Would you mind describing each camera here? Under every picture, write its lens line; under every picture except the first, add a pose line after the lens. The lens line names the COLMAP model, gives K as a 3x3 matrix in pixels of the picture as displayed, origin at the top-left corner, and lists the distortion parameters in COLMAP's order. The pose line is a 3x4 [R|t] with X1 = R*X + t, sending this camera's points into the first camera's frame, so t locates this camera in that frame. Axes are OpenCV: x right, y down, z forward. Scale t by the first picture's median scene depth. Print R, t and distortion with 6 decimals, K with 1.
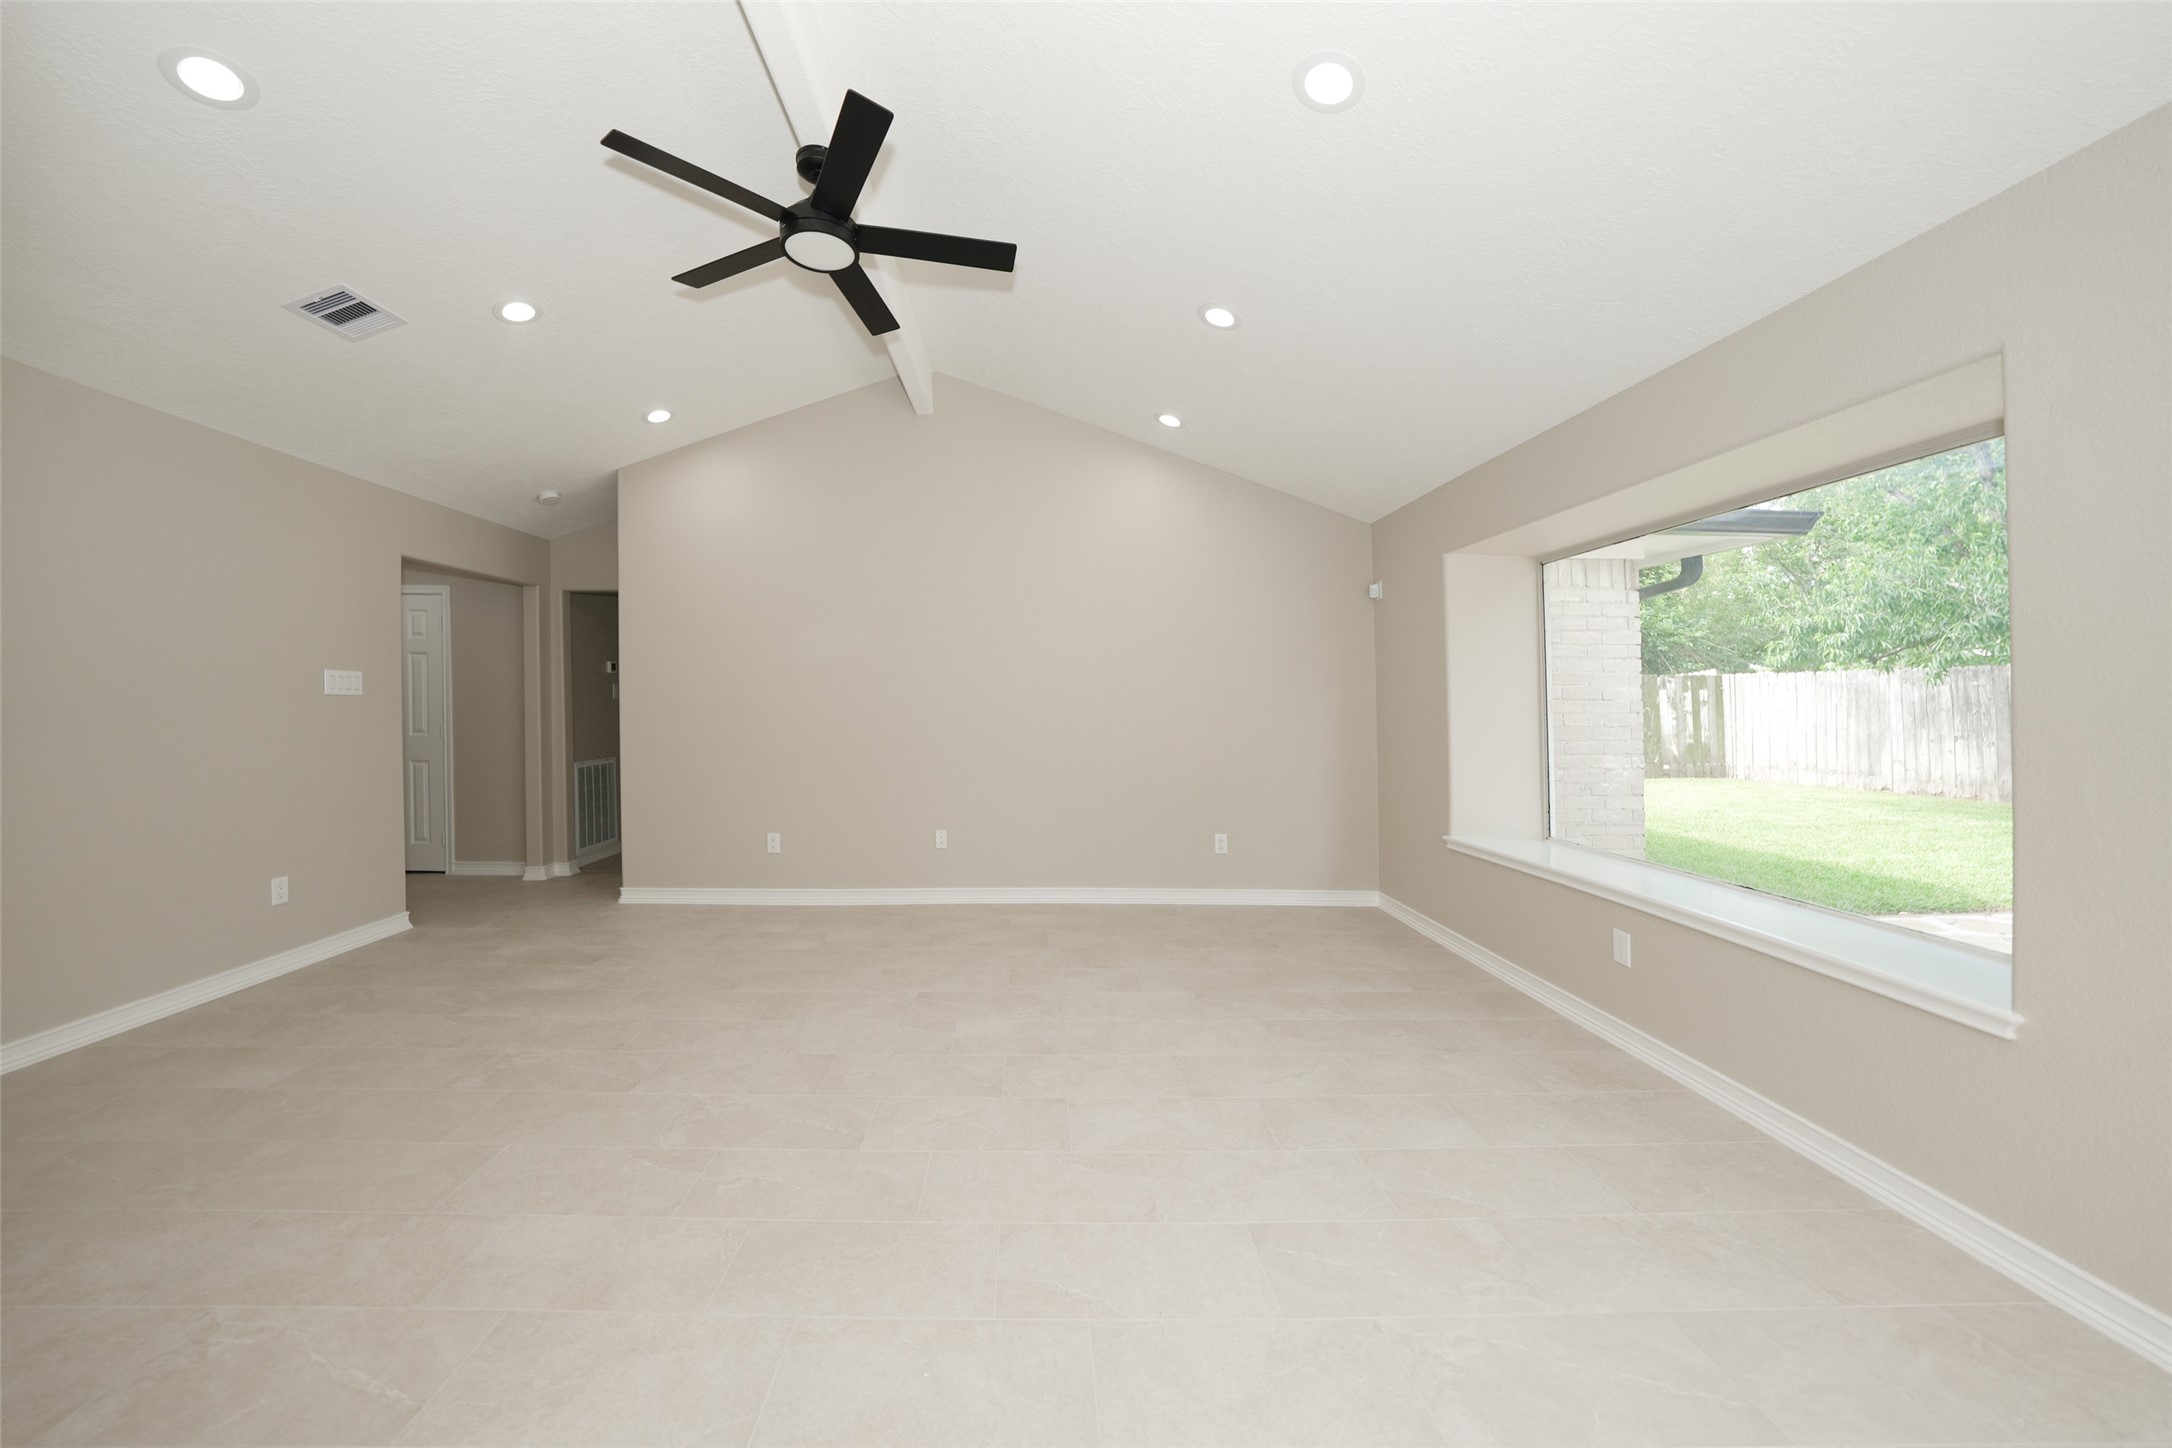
lens RADIAL K [[785.6, 0, 1038.2], [0, 785.6, 700.4], [0, 0, 1]] dist [-0.027021, 0.005927]
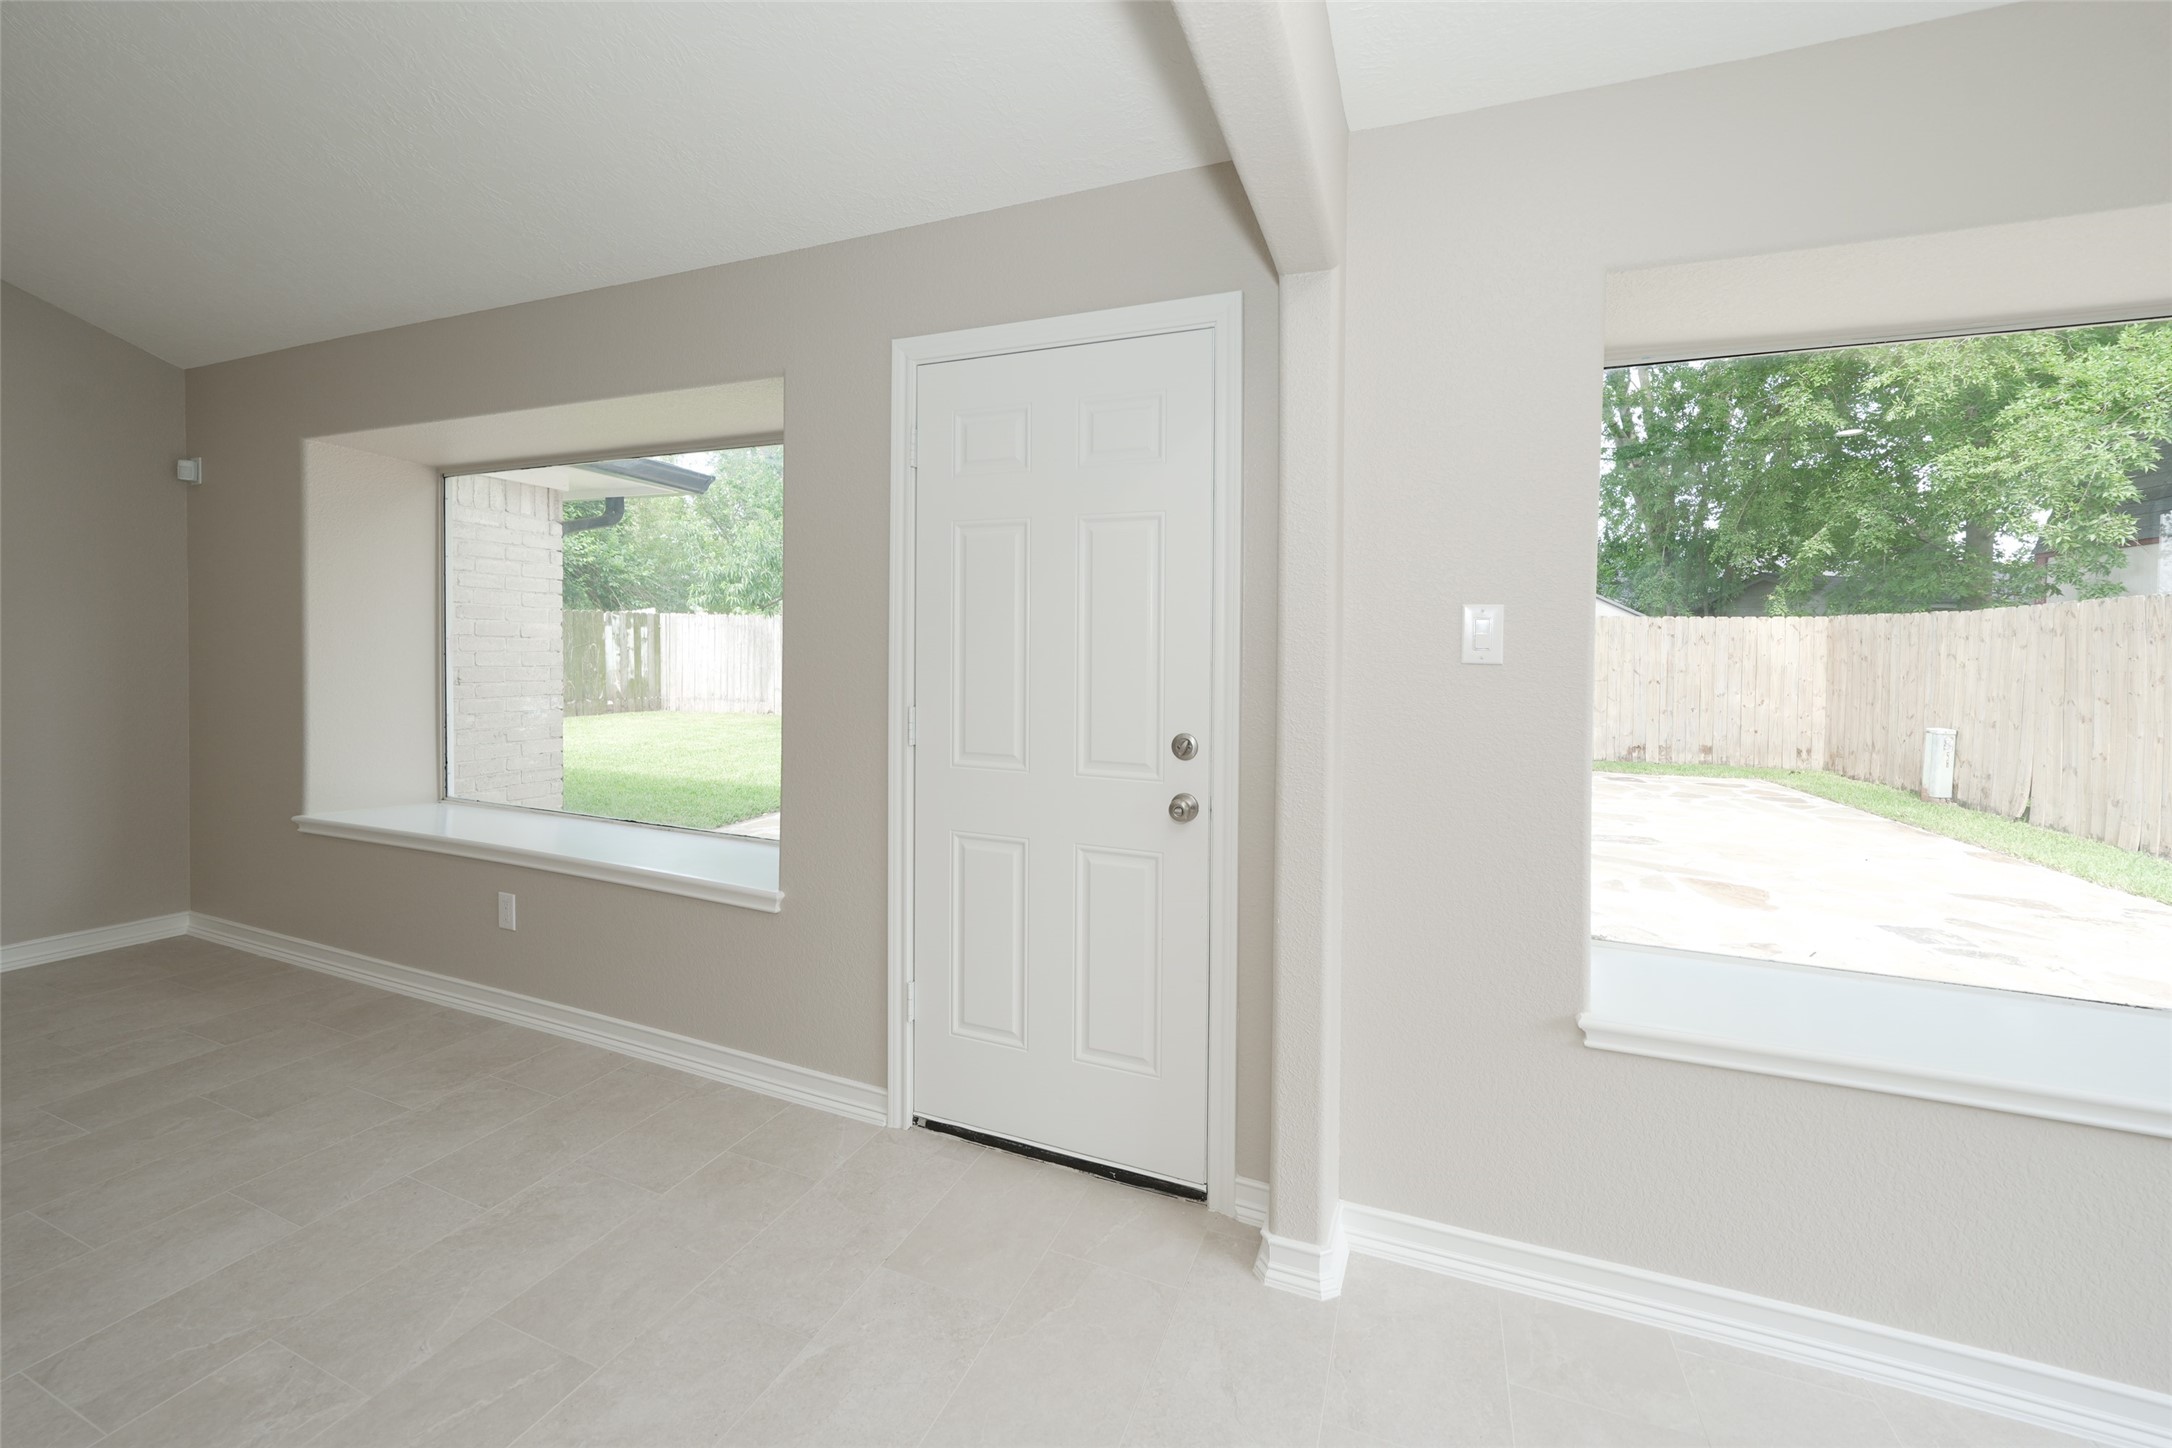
lens RADIAL K [[860.0, 0, 1091.9], [0, 860.0, 650.2], [0, 0, 1]] dist [-0.008623, 0.000297]
pose [[0.382105, 0.004217, 0.924109, 0.033289], [-0.023231, 0.999717, 0.005044, -0.004045], [-0.923827, -0.023395, 0.382095, -0.007748]]
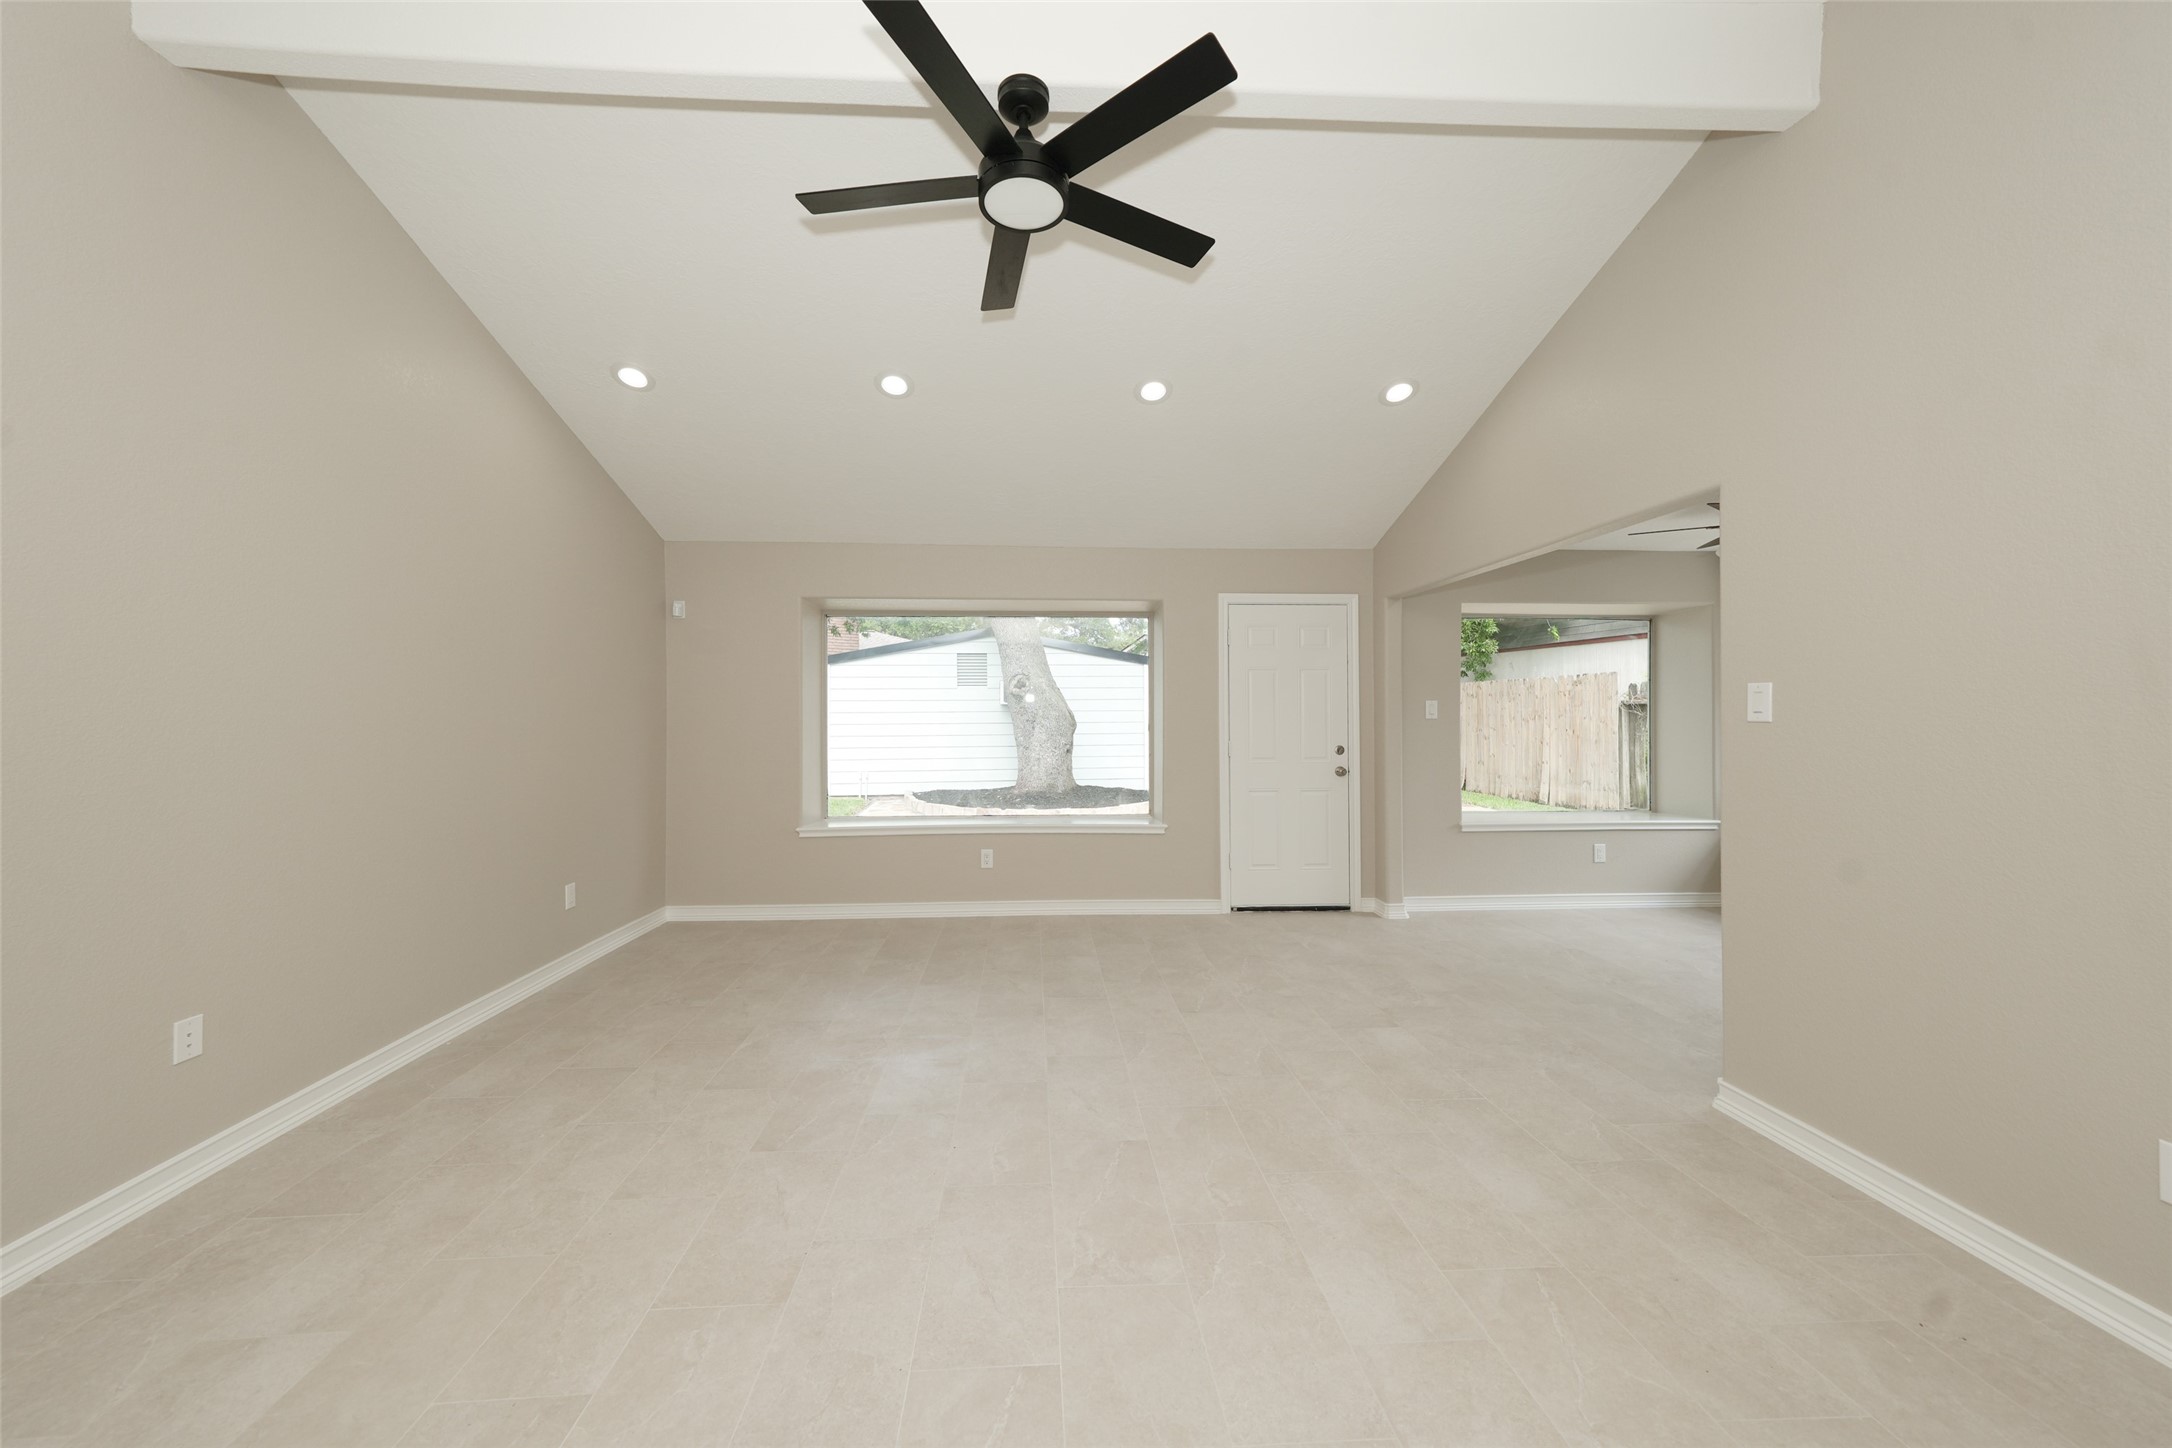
lens RADIAL K [[773.7, 0, 1073.2], [0, 773.7, 714.6], [0, 0, 1]] dist [0.020014, 0.000131]
pose [[-0.048702, -0.005493, 0.998798, -0.411093], [-0.004827, 0.999974, 0.005265, -0.007788], [-0.998802, -0.004565, -0.048727, 0.362153]]
